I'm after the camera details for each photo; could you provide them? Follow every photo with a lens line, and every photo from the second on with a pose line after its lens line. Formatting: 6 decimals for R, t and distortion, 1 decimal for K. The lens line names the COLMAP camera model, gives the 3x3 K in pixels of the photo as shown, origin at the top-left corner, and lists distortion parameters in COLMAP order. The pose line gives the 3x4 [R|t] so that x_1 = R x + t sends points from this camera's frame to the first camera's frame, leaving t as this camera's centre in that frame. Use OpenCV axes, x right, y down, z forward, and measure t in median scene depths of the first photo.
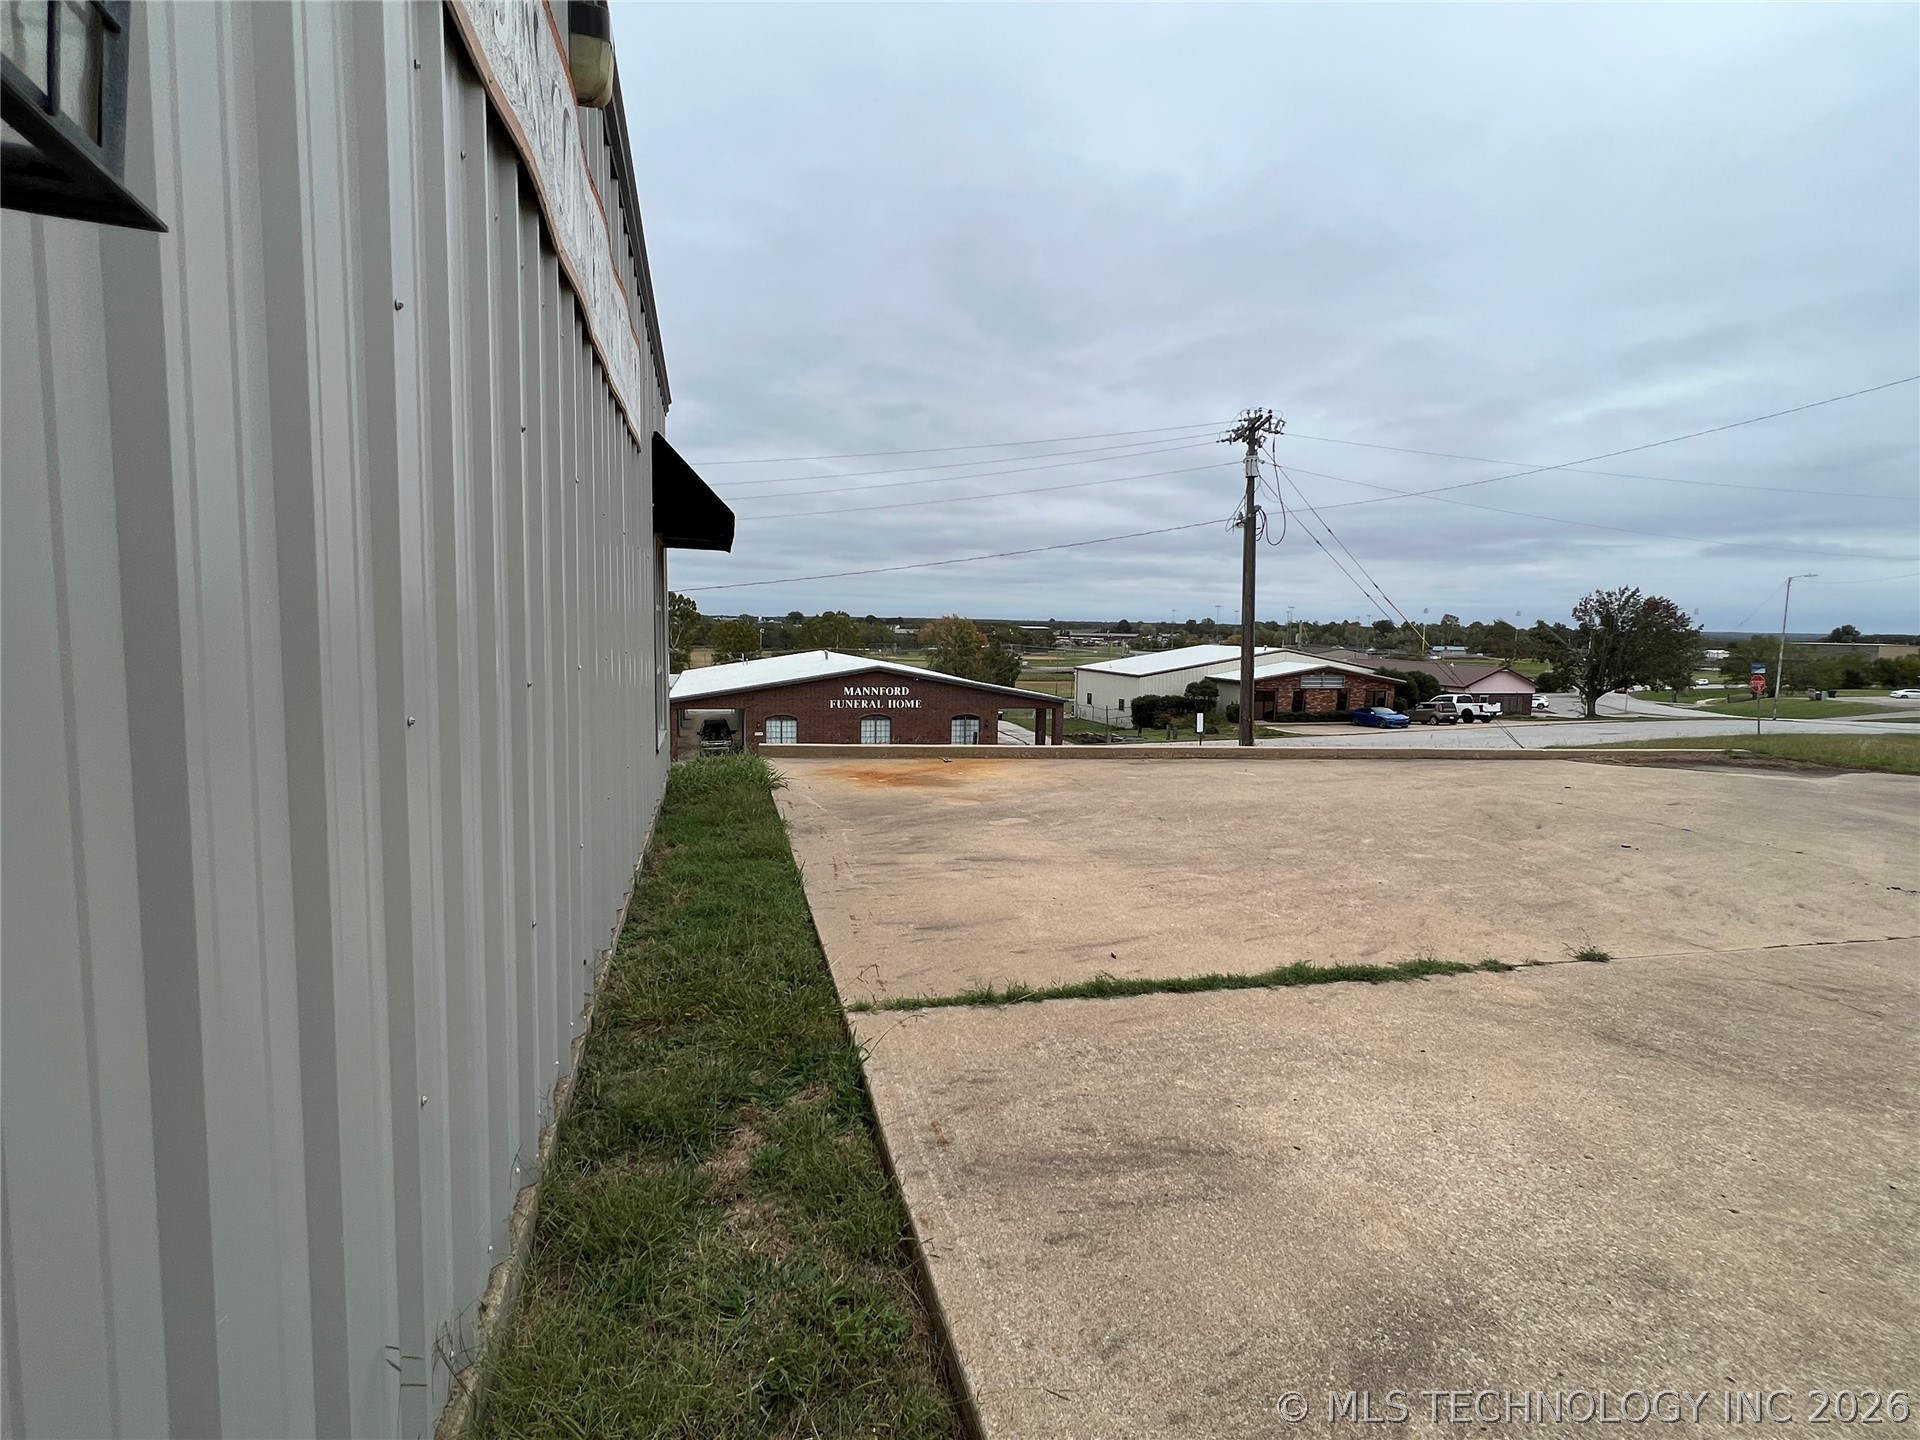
lens RADIAL K [[952.3, 0, 960.0], [0, 952.3, 720.0], [0, 0, 1]] dist [0.001723, 0.000443]
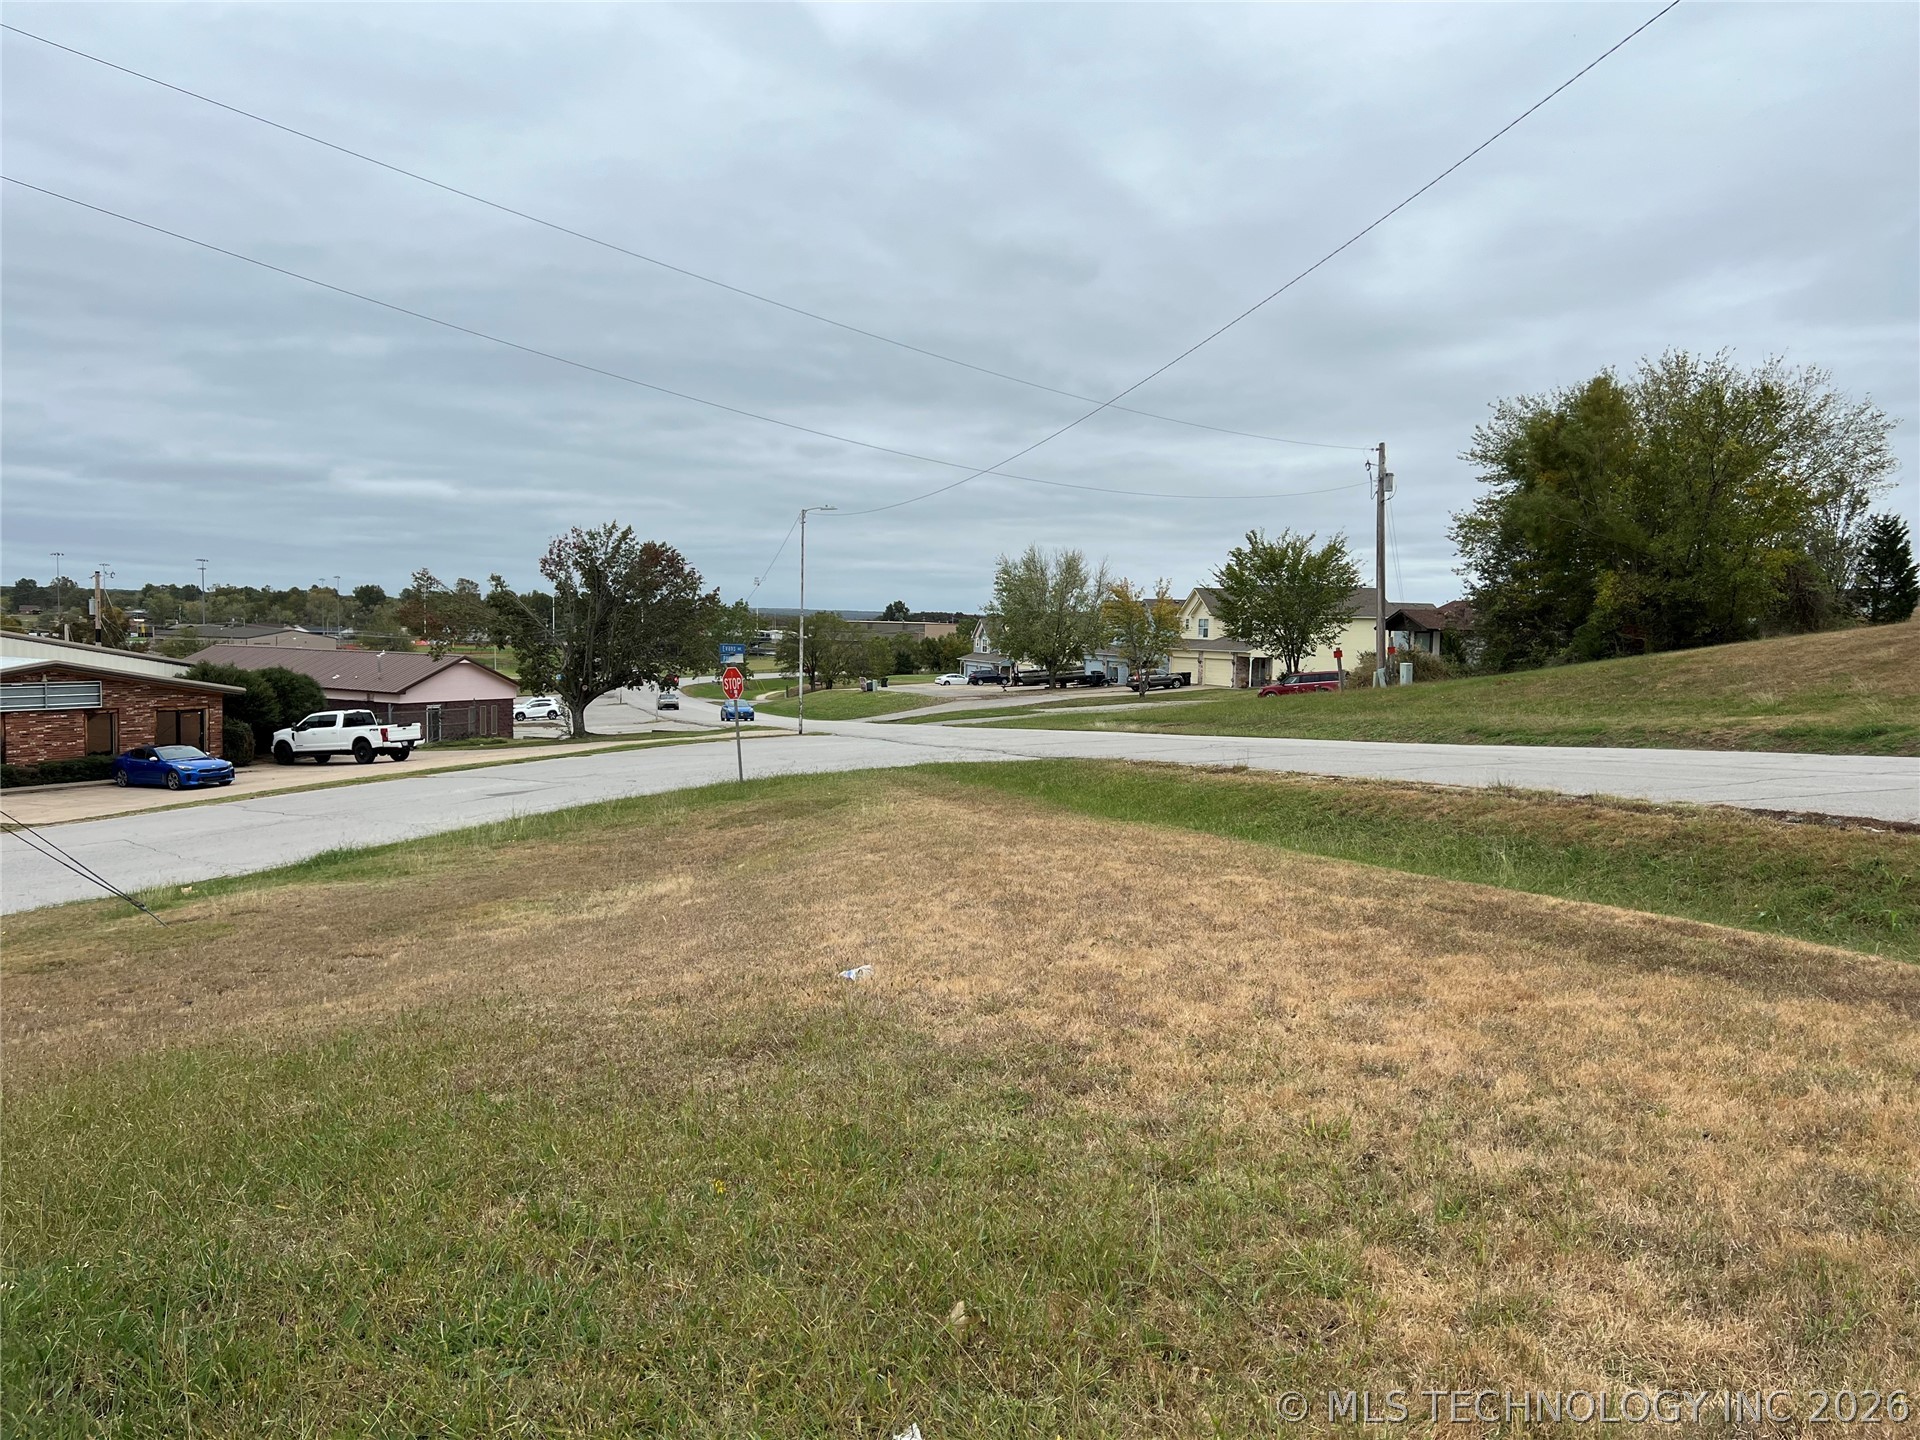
lens RADIAL K [[1428.2, 0, 961.6], [0, 1428.2, 730.6], [0, 0, 1]] dist [0.041219, -0.042429]
pose [[0.704311, -0.054852, 0.707769, 0.189896], [0.058780, 0.998093, 0.018859, -0.010160], [-0.707454, 0.028320, 0.706192, 0.185202]]
